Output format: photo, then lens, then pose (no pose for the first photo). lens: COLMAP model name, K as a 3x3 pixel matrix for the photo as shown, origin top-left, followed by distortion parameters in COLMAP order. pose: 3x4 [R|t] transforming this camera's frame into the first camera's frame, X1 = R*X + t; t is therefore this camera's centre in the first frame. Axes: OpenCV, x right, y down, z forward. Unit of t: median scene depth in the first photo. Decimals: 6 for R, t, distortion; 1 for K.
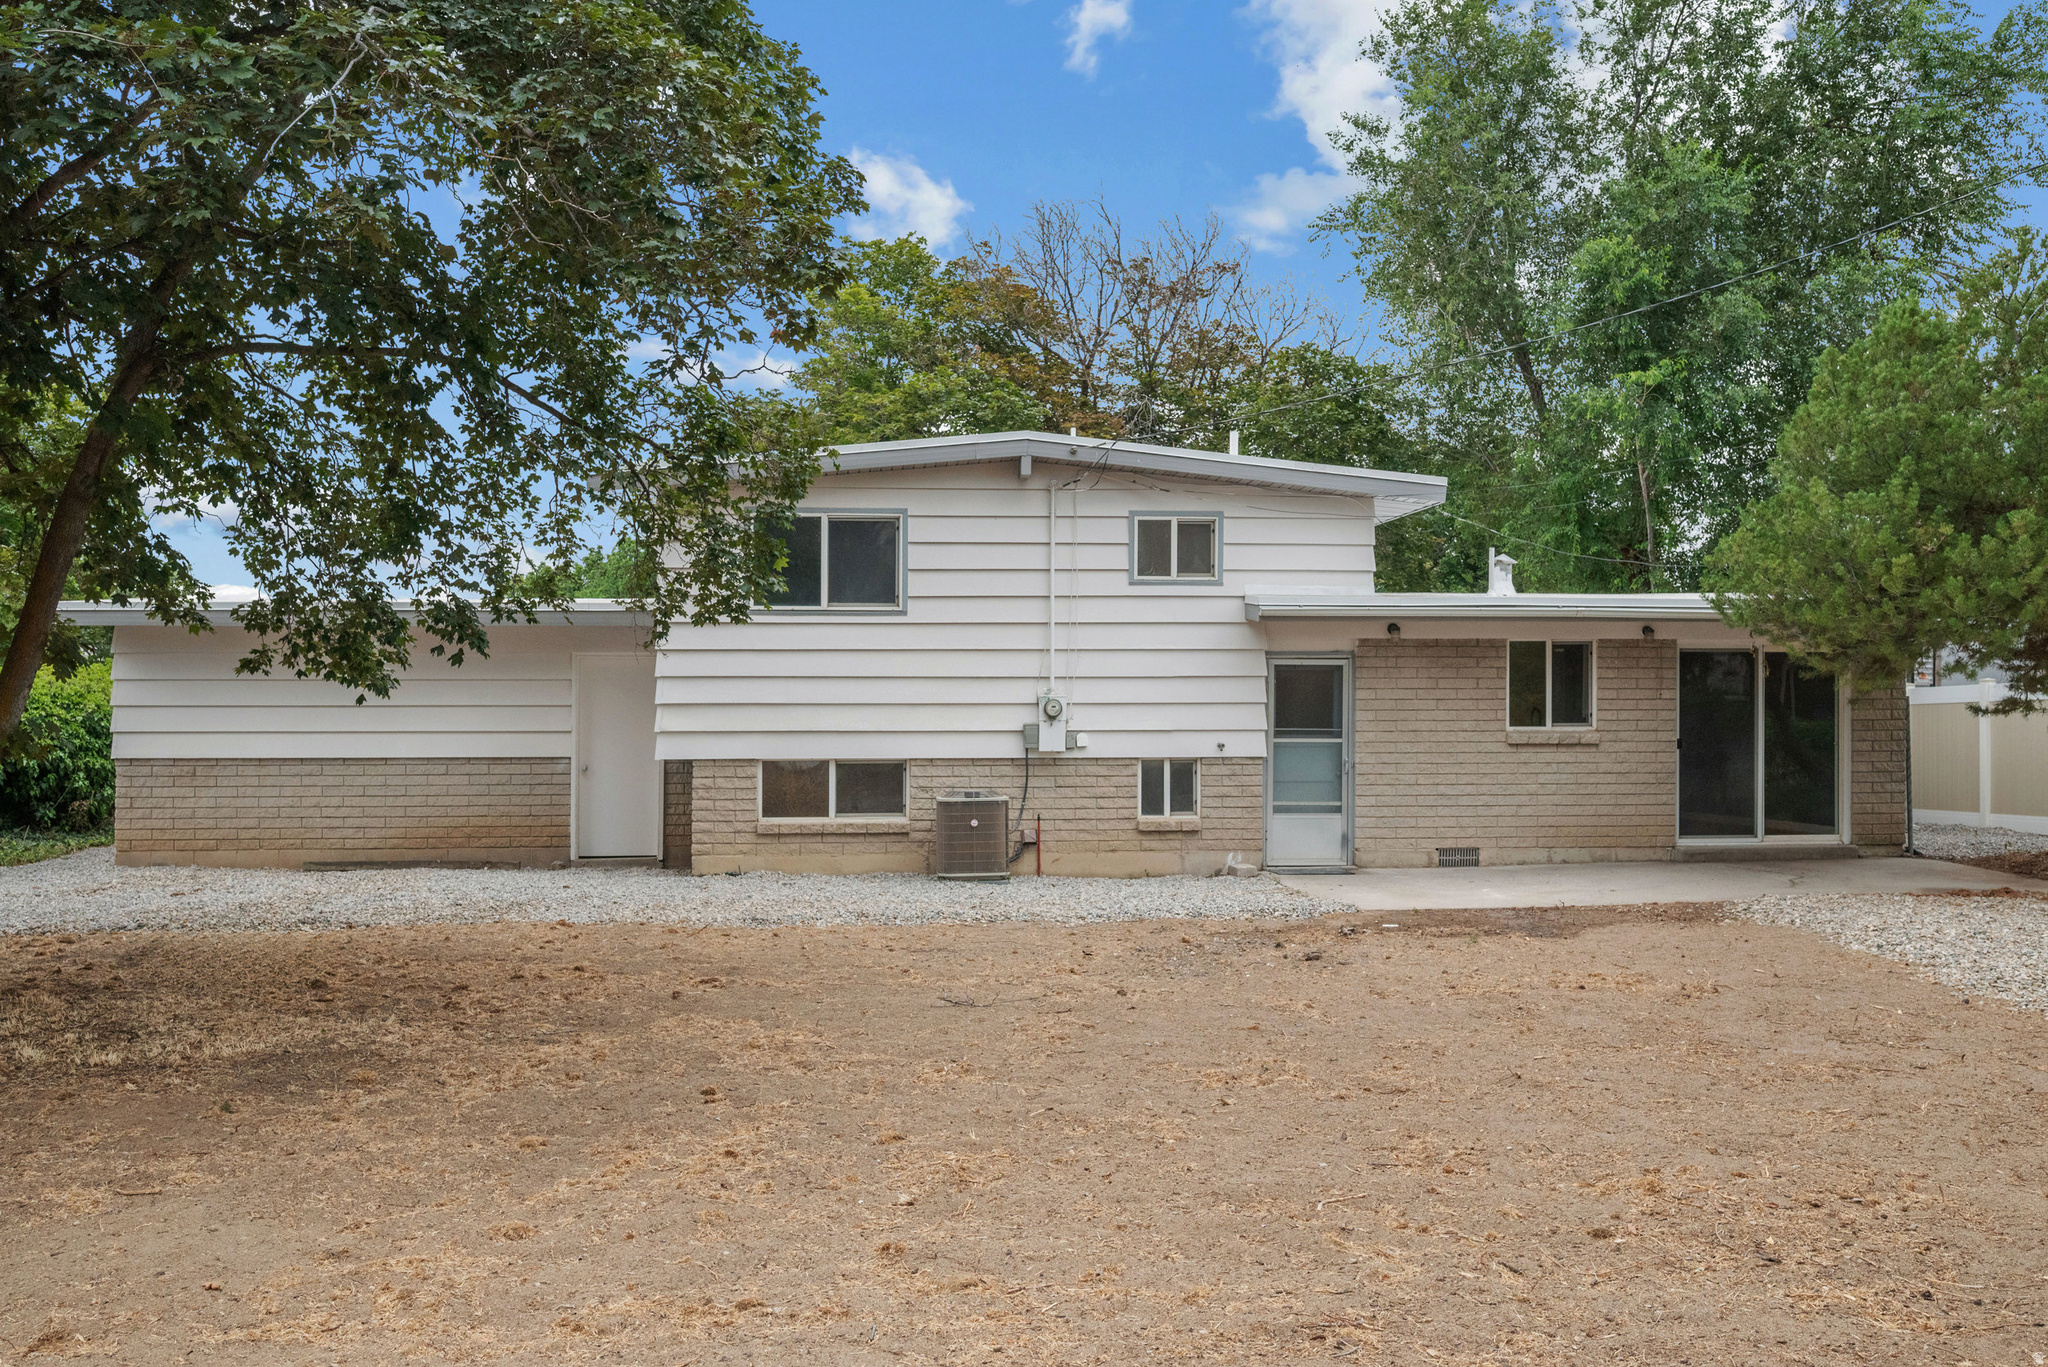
lens RADIAL K [[1660.1, 0, 1043.9], [0, 1660.1, 740.9], [0, 0, 1]] dist [0.001175, 0.004085]
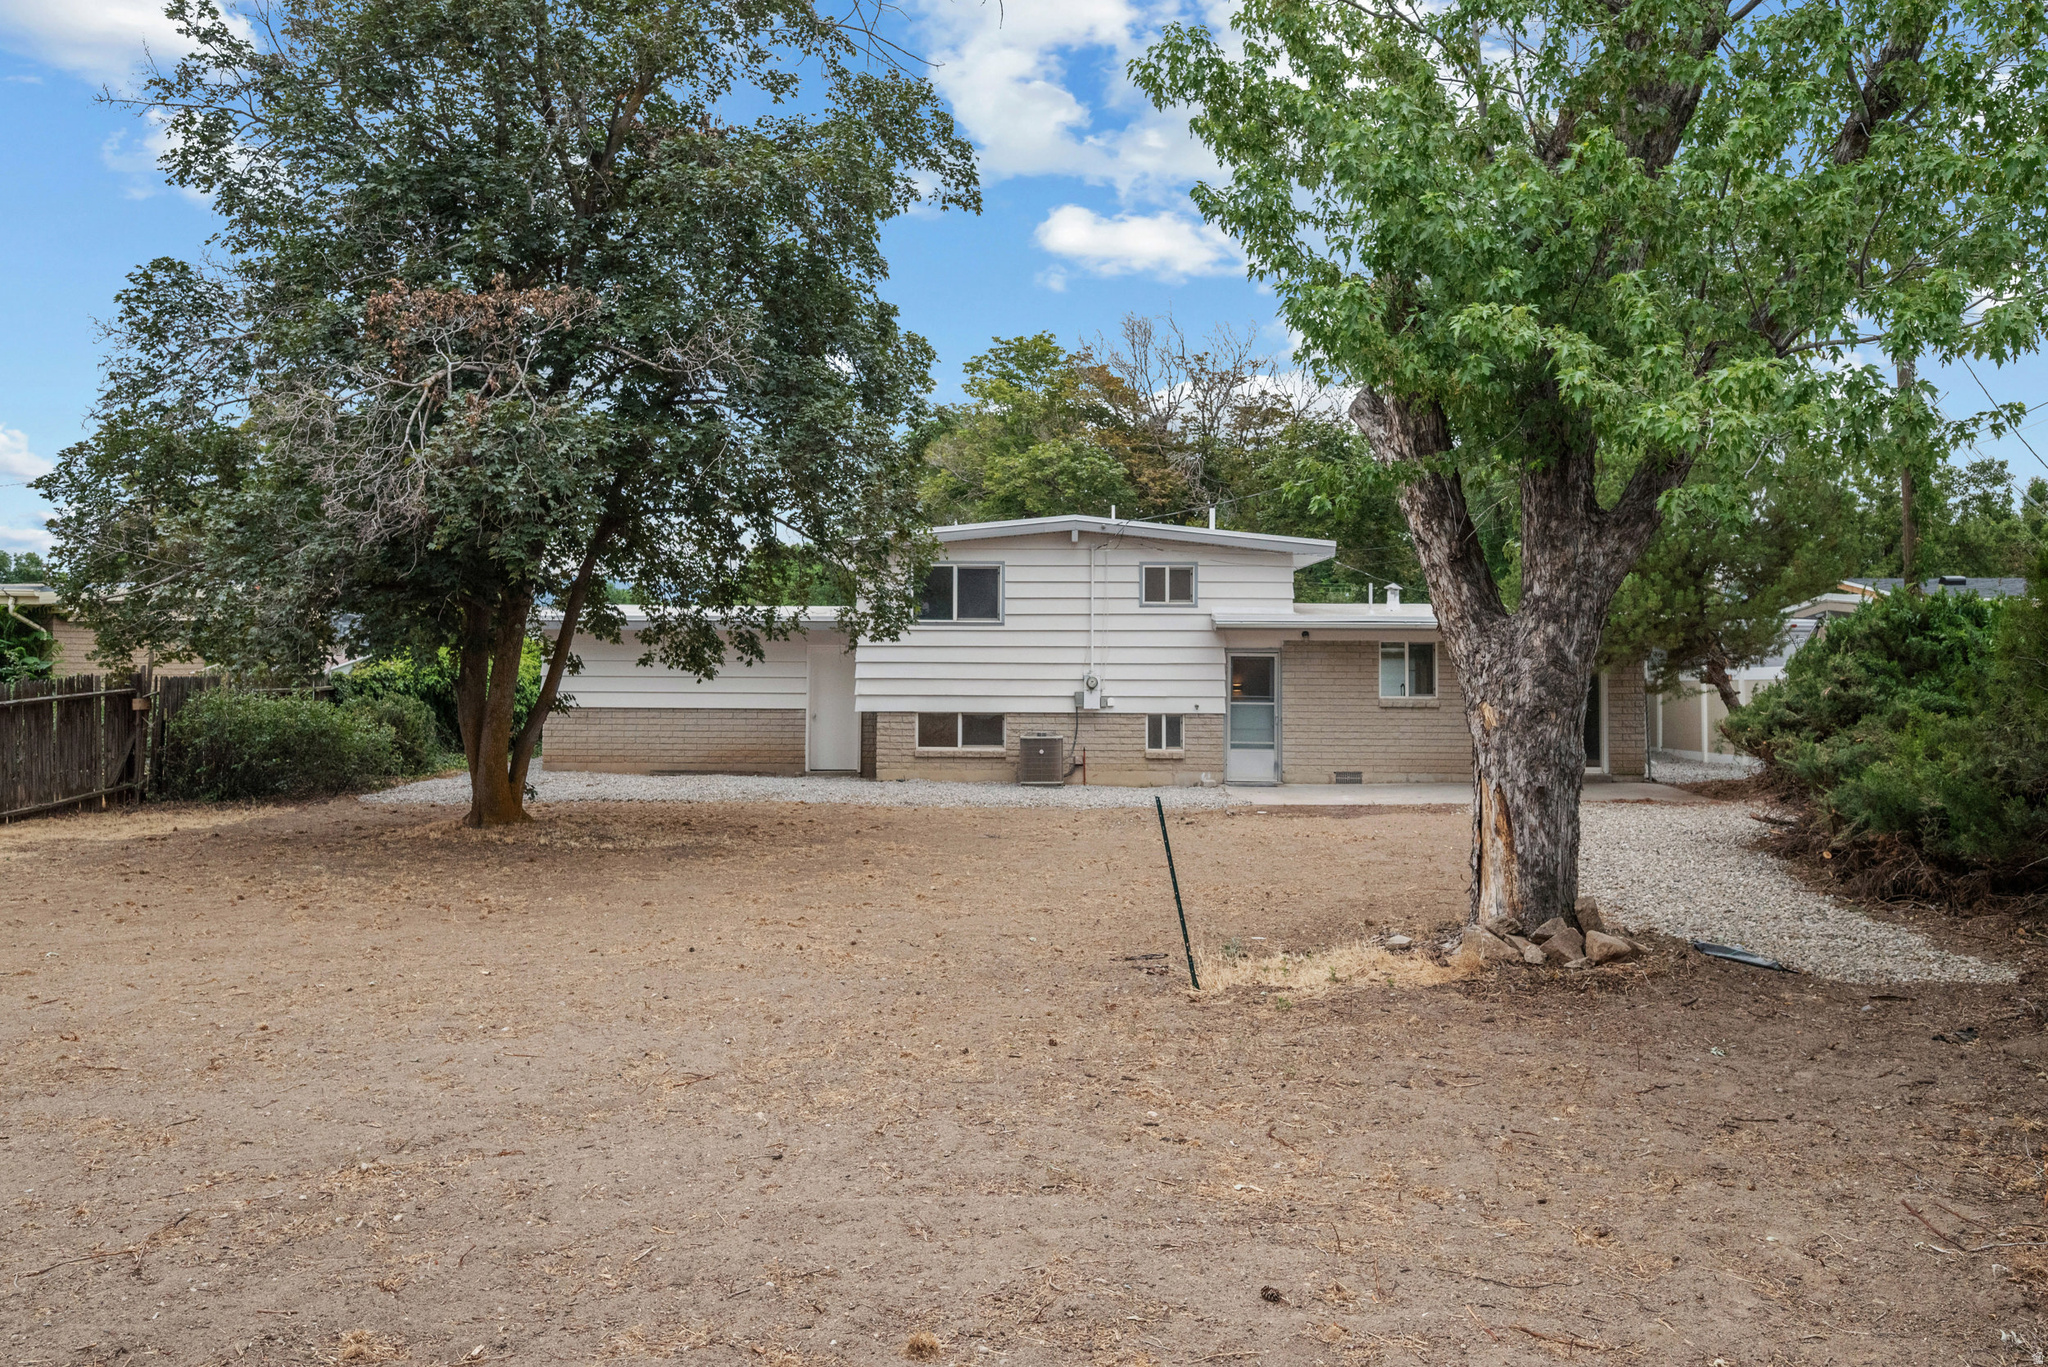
lens RADIAL K [[1538.4, 0, 1016.8], [0, 1538.4, 672.5], [0, 0, 1]] dist [-0.006432, 0.000957]
pose [[0.990031, 0.006294, -0.140708, 0.142877], [-0.007288, 0.999952, -0.006551, -0.018705], [0.140660, 0.007511, 0.990029, -0.503995]]
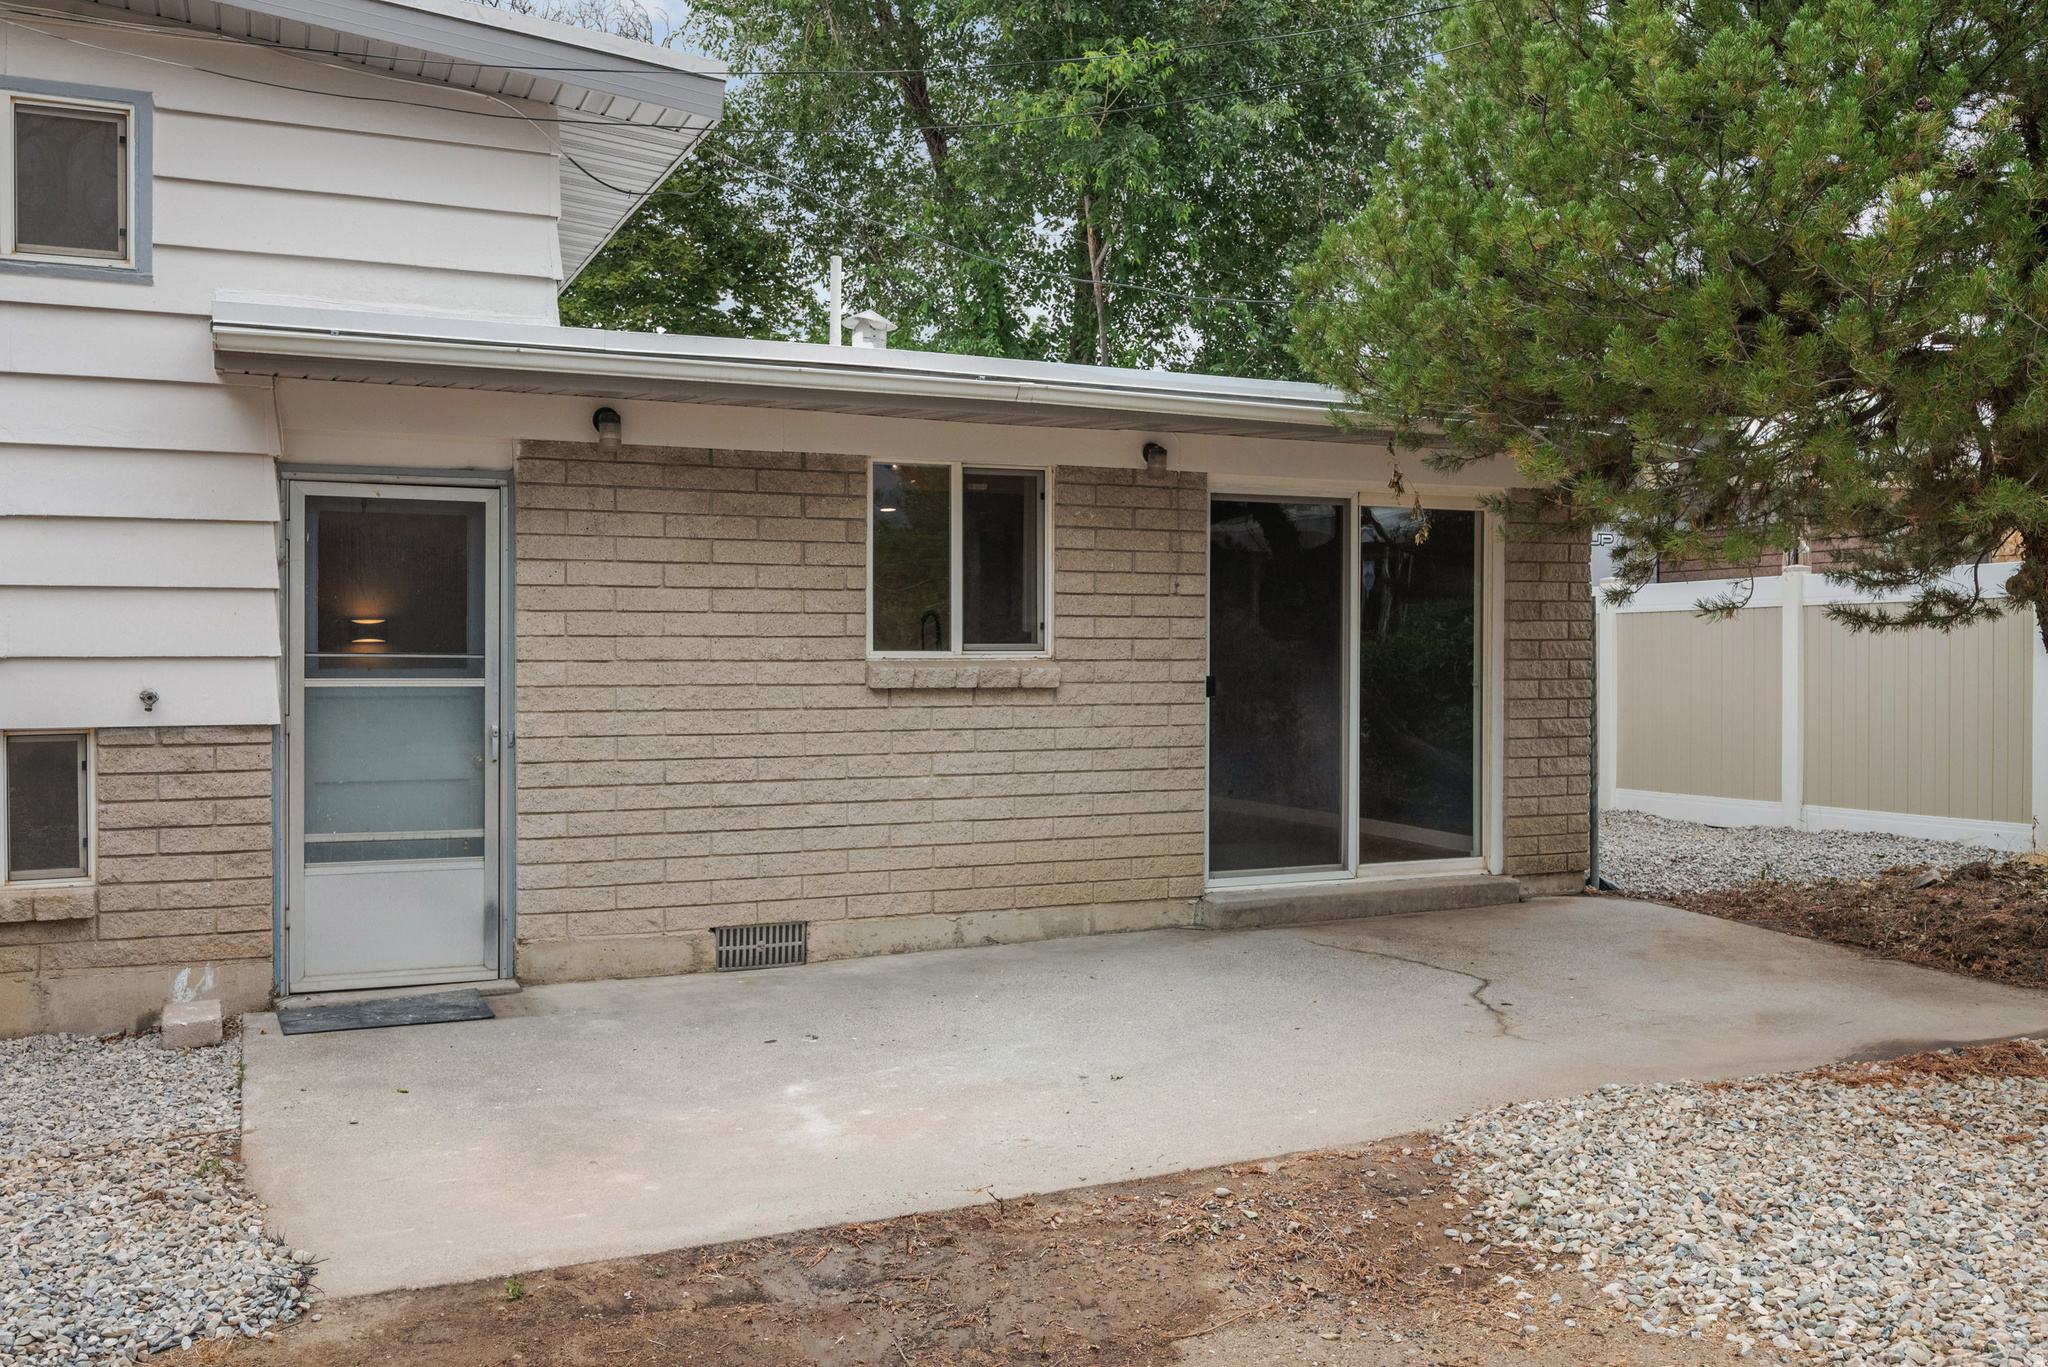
lens RADIAL K [[1649.7, 0, 1019.8], [0, 1649.7, 665.5], [0, 0, 1]] dist [-0.004557, 0.006191]
pose [[0.944513, 0.000025, 0.328475, 0.171303], [-0.000050, 1.000000, 0.000070, -0.004629], [-0.328475, -0.000083, 0.944513, 0.565361]]
